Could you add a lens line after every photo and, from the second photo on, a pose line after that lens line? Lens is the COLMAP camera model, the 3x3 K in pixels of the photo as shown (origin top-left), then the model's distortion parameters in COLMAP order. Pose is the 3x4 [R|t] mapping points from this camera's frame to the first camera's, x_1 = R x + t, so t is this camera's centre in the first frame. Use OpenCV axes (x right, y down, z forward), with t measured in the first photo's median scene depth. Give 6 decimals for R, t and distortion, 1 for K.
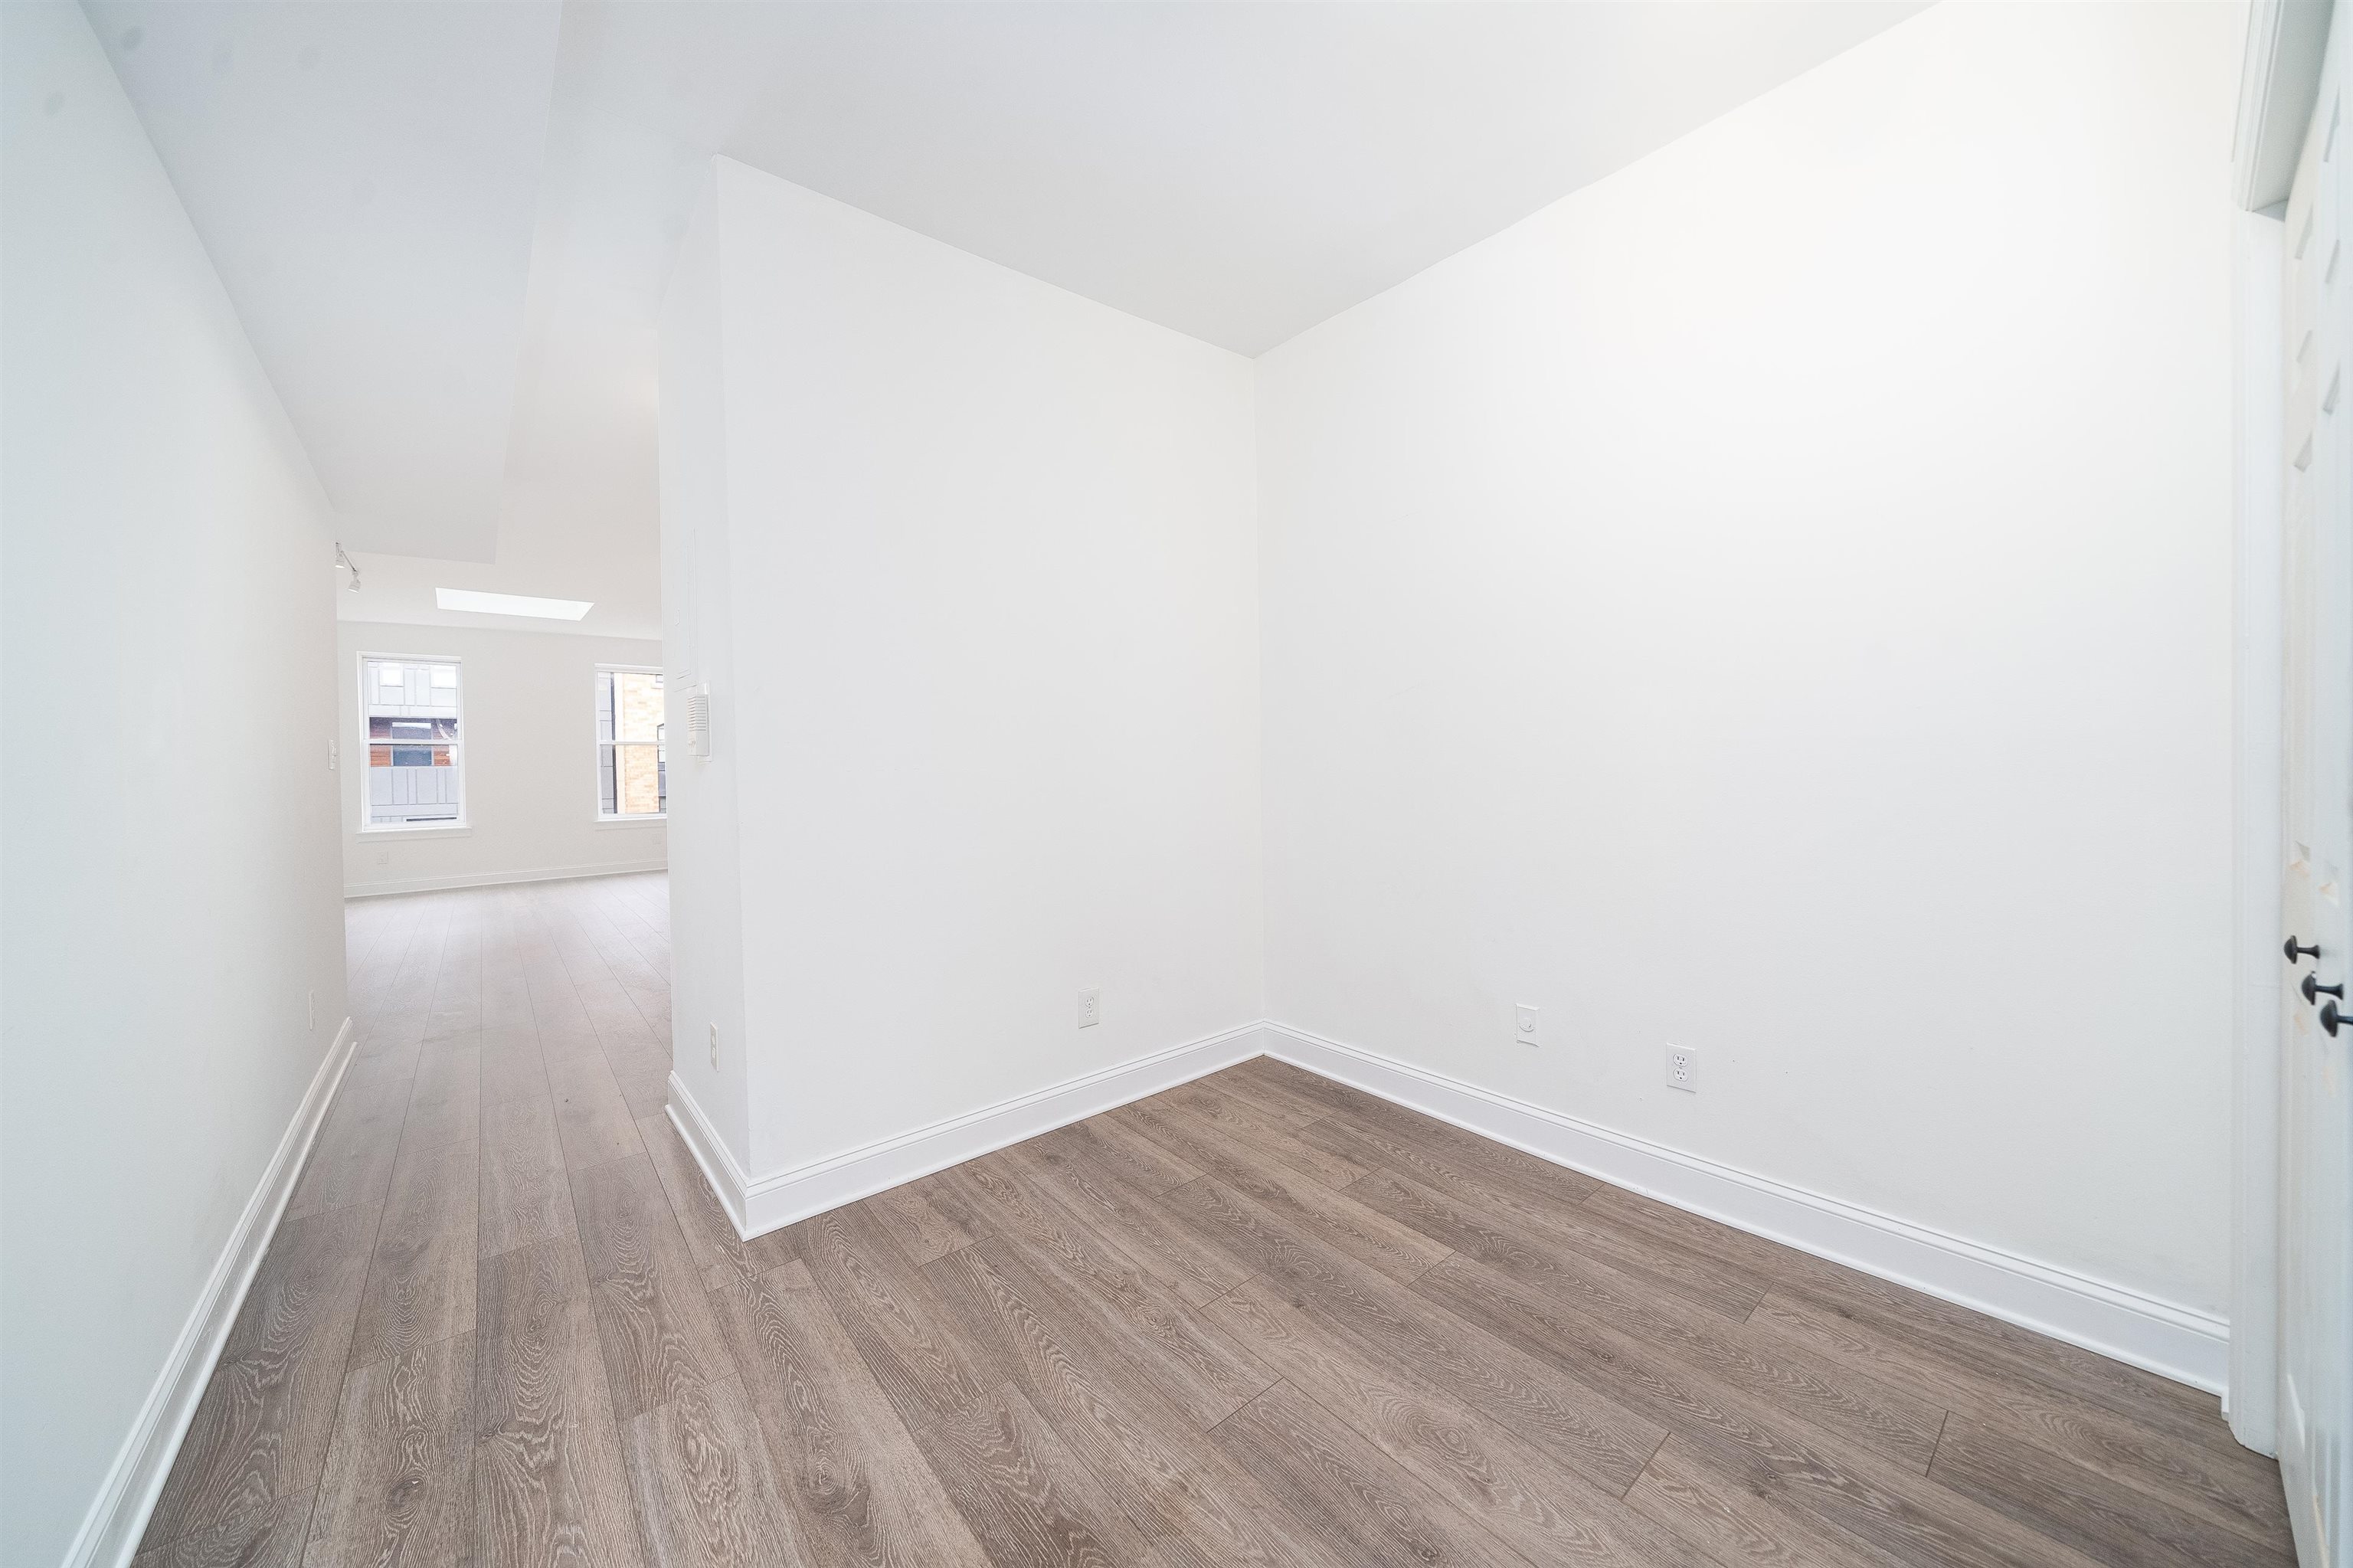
lens RADIAL K [[801.8, 0, 1176.5], [0, 801.8, 784.0], [0, 0, 1]] dist [-0.003901, 0.000176]
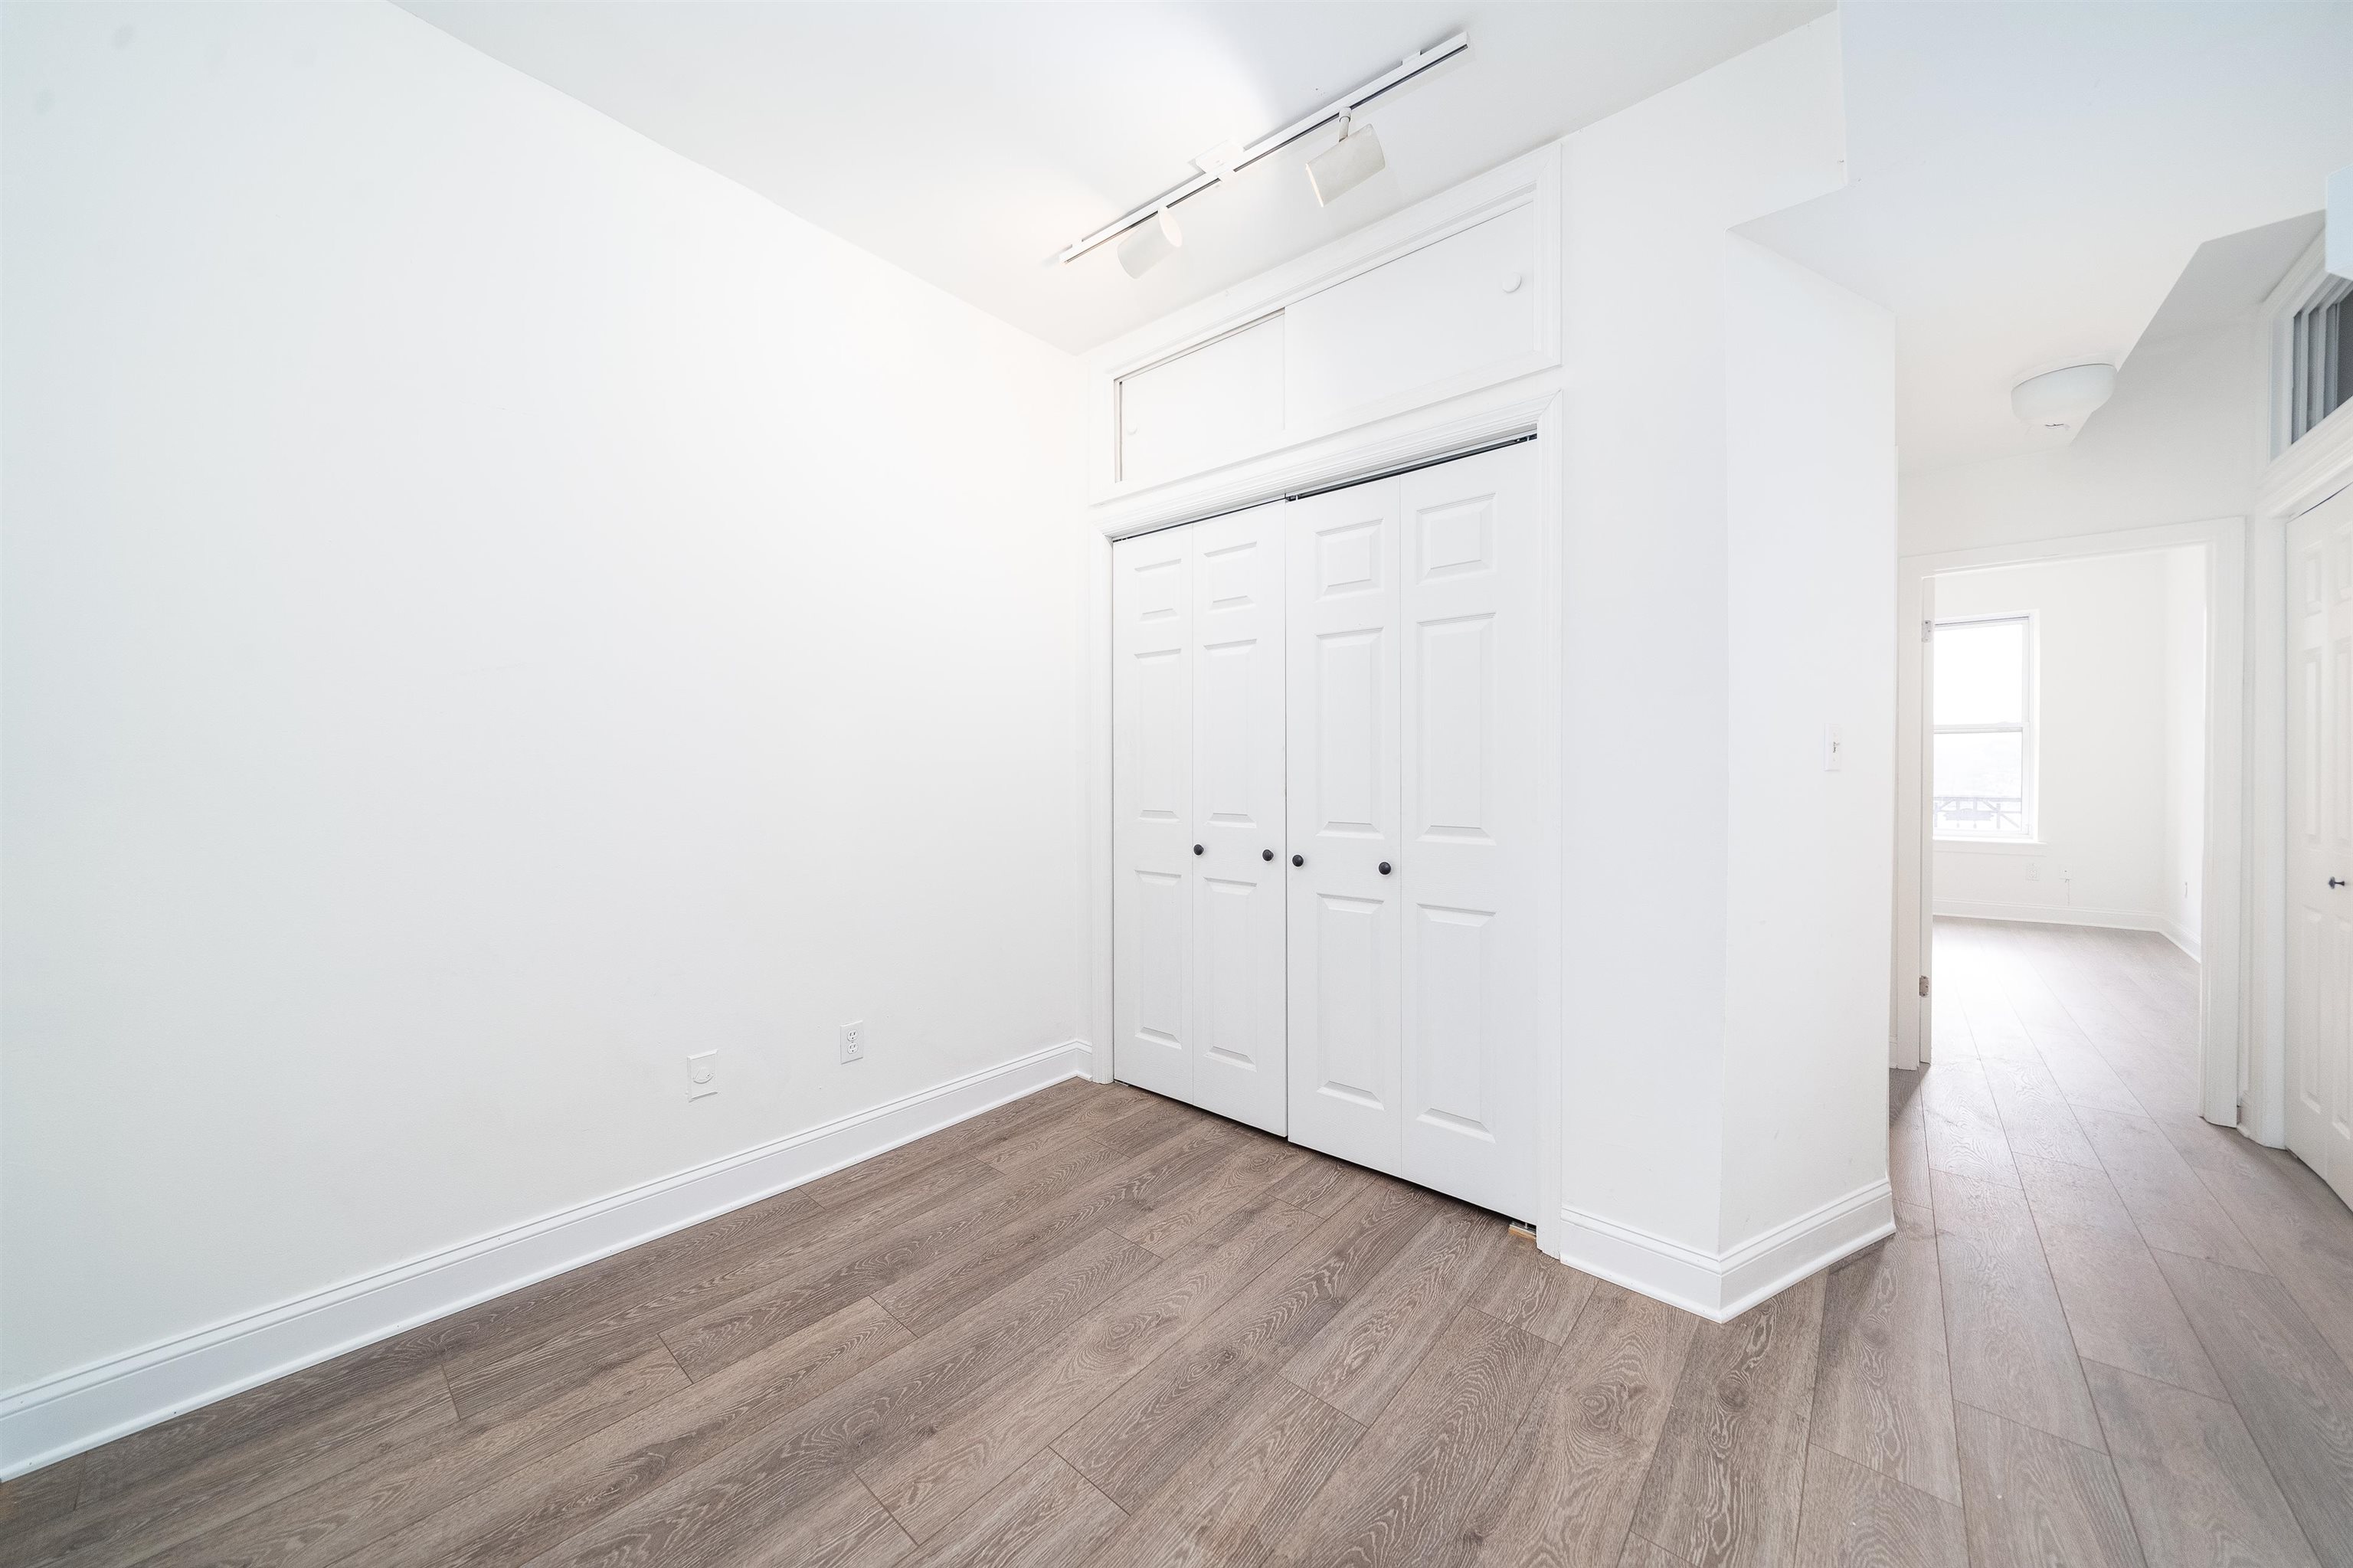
lens RADIAL K [[801.8, 0, 1176.5], [0, 801.8, 784.0], [0, 0, 1]] dist [-0.003901, 0.000176]
pose [[-0.132037, -0.003654, 0.991238, -0.707122], [0.027121, 0.999606, 0.007298, -0.005287], [-0.990874, 0.027847, -0.131886, 0.871307]]
